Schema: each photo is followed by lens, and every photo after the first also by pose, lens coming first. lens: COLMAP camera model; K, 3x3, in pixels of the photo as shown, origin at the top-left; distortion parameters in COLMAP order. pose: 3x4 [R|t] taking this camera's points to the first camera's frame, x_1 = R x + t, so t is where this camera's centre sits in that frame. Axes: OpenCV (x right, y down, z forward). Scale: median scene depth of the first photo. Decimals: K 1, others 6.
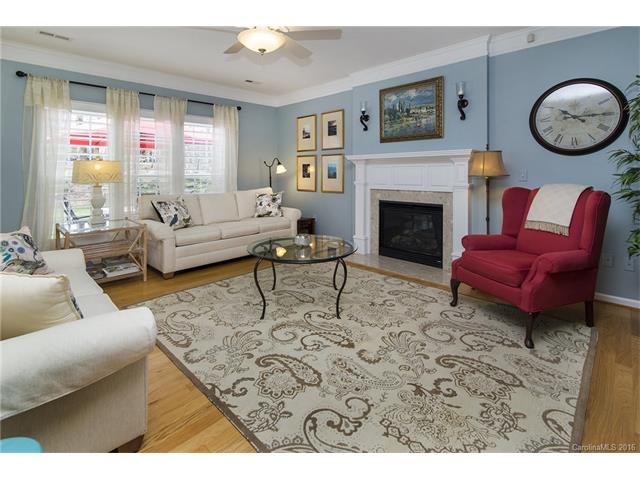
lens RADIAL K [[307.4, 0, 320.0], [0, 307.4, 240.0], [0, 0, 1]] dist [0.000738, -0.000099]
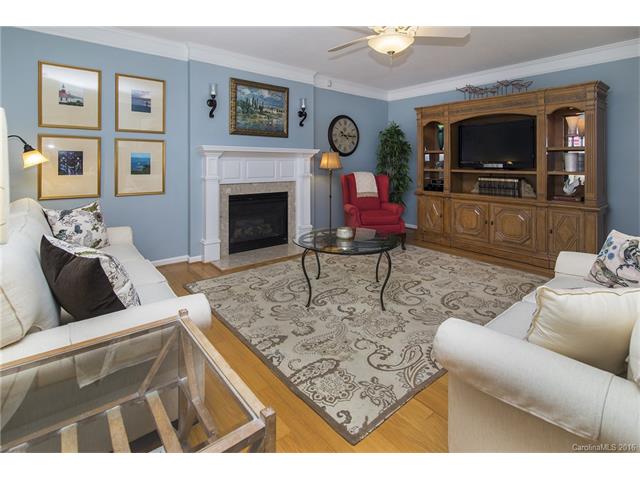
lens RADIAL K [[308.8, 0, 320.7], [0, 308.8, 244.0], [0, 0, 1]] dist [-0.003611, -0.000667]
pose [[0.111993, -0.244000, 0.963287, -0.851506], [0.211495, 0.953028, 0.216813, -0.156573], [-0.970942, 0.179449, 0.158337, 0.710591]]
